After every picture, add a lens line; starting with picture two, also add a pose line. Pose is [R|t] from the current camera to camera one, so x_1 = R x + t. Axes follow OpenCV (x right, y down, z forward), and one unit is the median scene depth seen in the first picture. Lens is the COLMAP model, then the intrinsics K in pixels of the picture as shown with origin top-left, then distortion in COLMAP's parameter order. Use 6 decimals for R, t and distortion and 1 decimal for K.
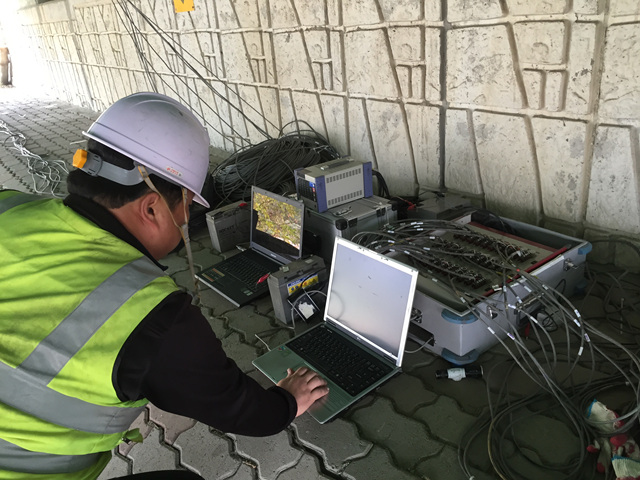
lens RADIAL K [[534.6, 0, 319.5], [0, 534.6, 240.2], [0, 0, 1]] dist [0.011259, -0.034634]
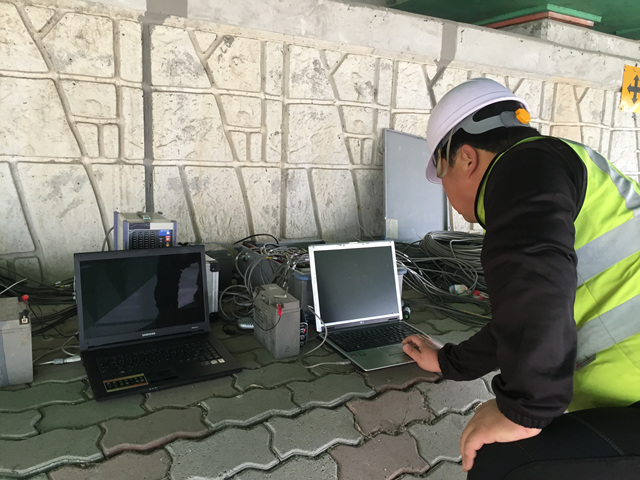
lens RADIAL K [[534.6, 0, 320.3], [0, 534.6, 240.1], [0, 0, 1]] dist [0.011259, -0.034634]
pose [[0.121826, -0.069261, 0.990132, -0.795736], [0.348953, 0.936868, 0.022600, -0.026966], [-0.929188, 0.342756, 0.138304, 0.652596]]
